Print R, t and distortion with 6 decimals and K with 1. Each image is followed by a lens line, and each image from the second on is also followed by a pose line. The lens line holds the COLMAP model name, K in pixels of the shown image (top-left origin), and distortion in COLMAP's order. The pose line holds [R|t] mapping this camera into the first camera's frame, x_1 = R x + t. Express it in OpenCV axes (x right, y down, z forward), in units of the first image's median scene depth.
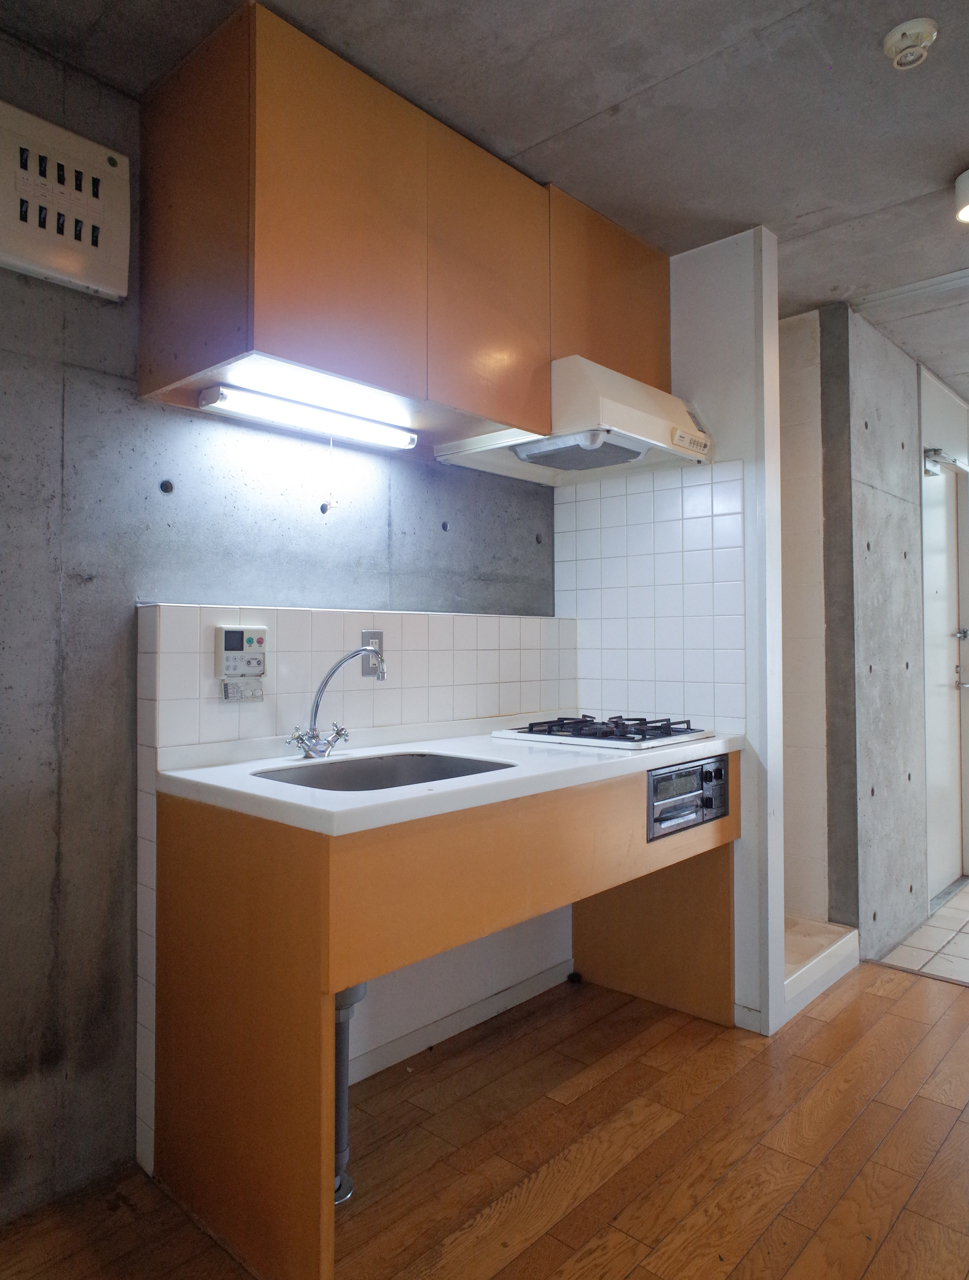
lens RADIAL K [[849.3, 0, 484.5], [0, 849.3, 640.0], [0, 0, 1]] dist [-0.062690, 0.080442]
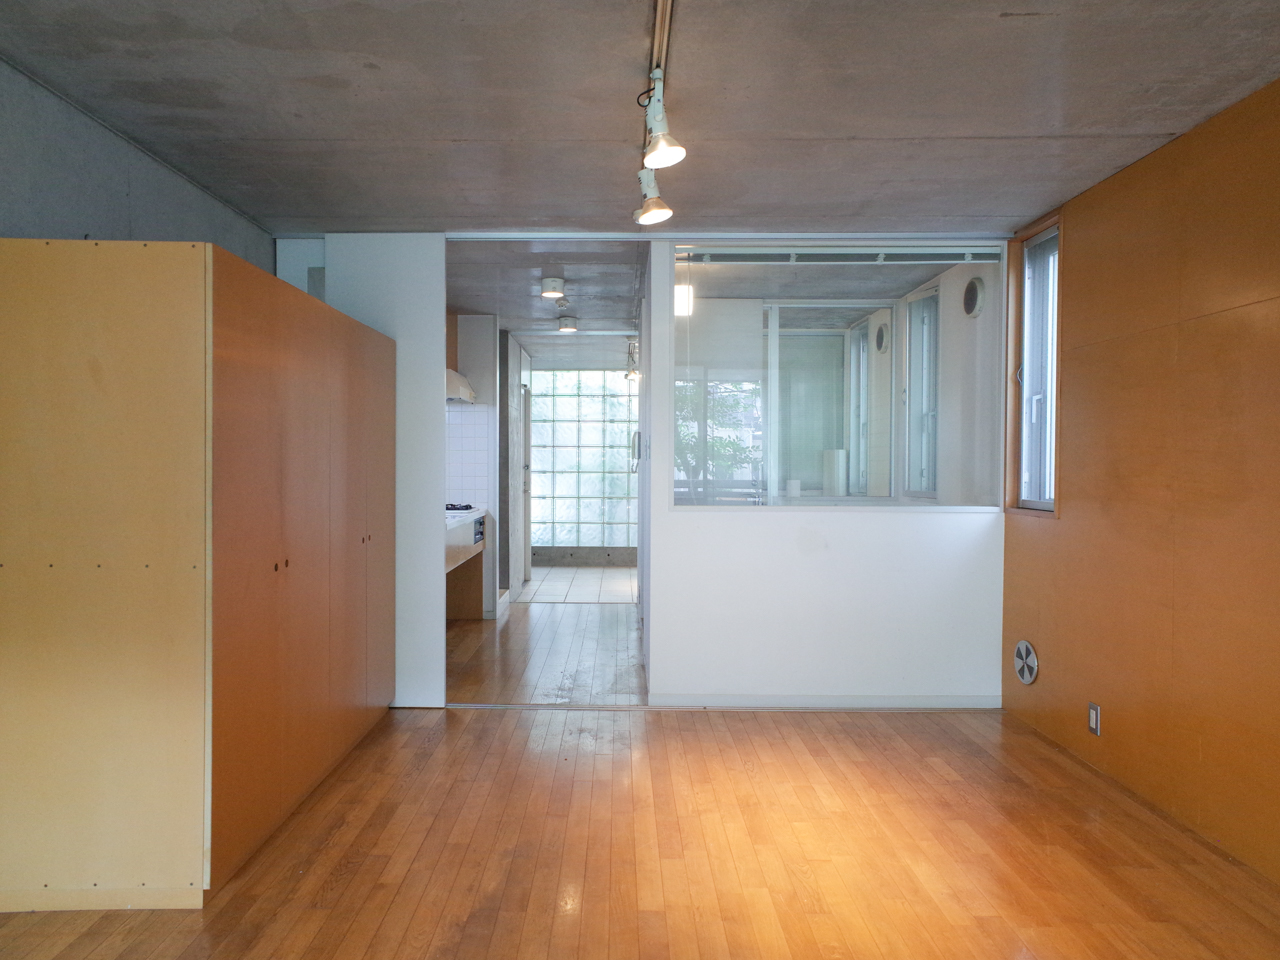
lens RADIAL K [[838.9, 0, 640.0], [0, 838.9, 480.0], [0, 0, 1]] dist [0.001584, 0.000597]
pose [[0.724507, -0.008835, 0.689211, -1.539847], [-0.010336, 0.999666, 0.023680, -0.058057], [-0.689190, -0.024280, 0.724174, -1.642794]]
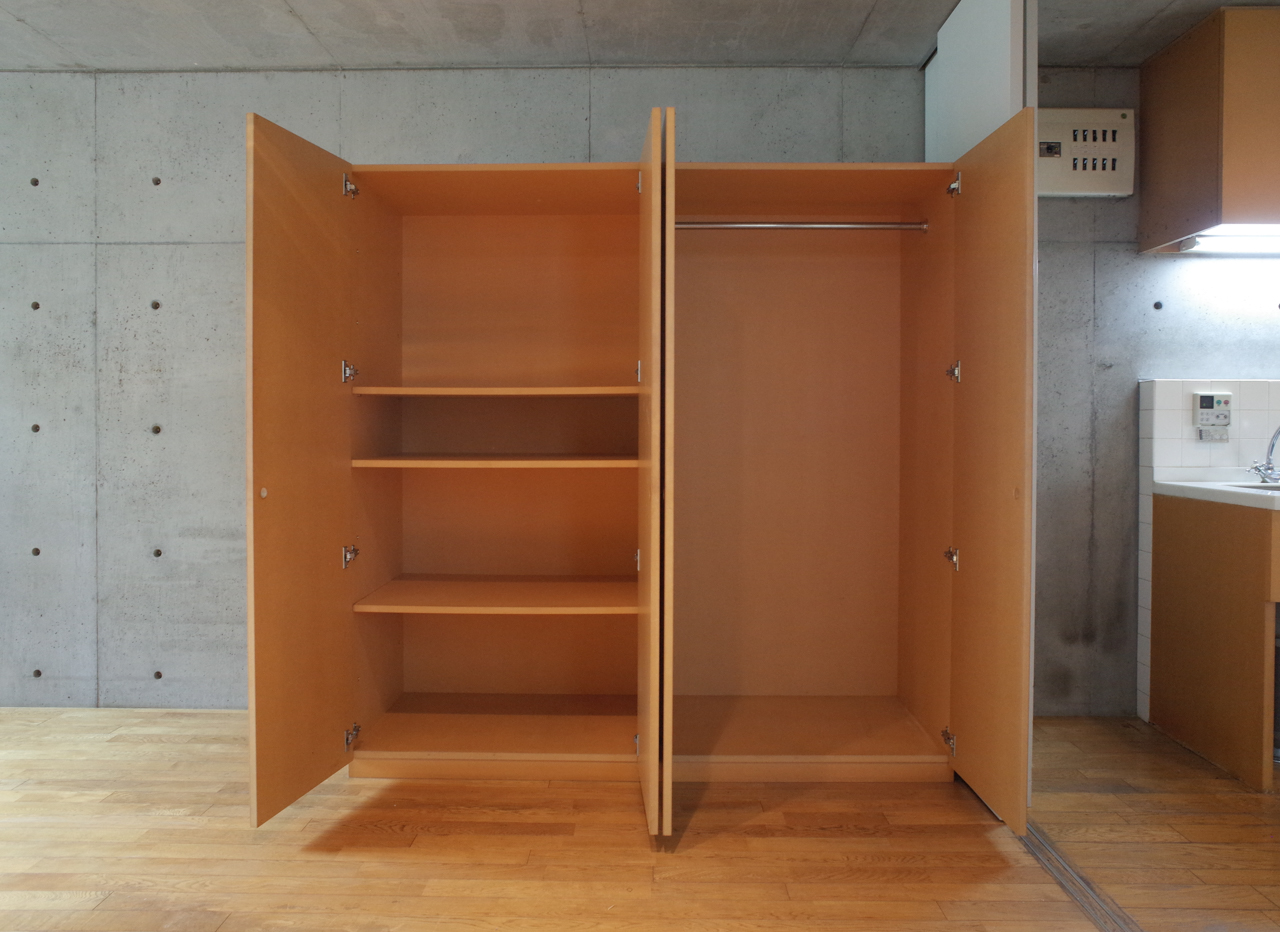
lens RADIAL K [[904.1, 0, 623.4], [0, 904.1, 427.8], [0, 0, 1]] dist [-0.063349, 0.056146]
pose [[0.654741, 0.004754, -0.755838, 0.241920], [-0.002375, 0.999988, 0.004232, 0.045232], [0.755849, -0.000975, 0.654745, -0.900764]]
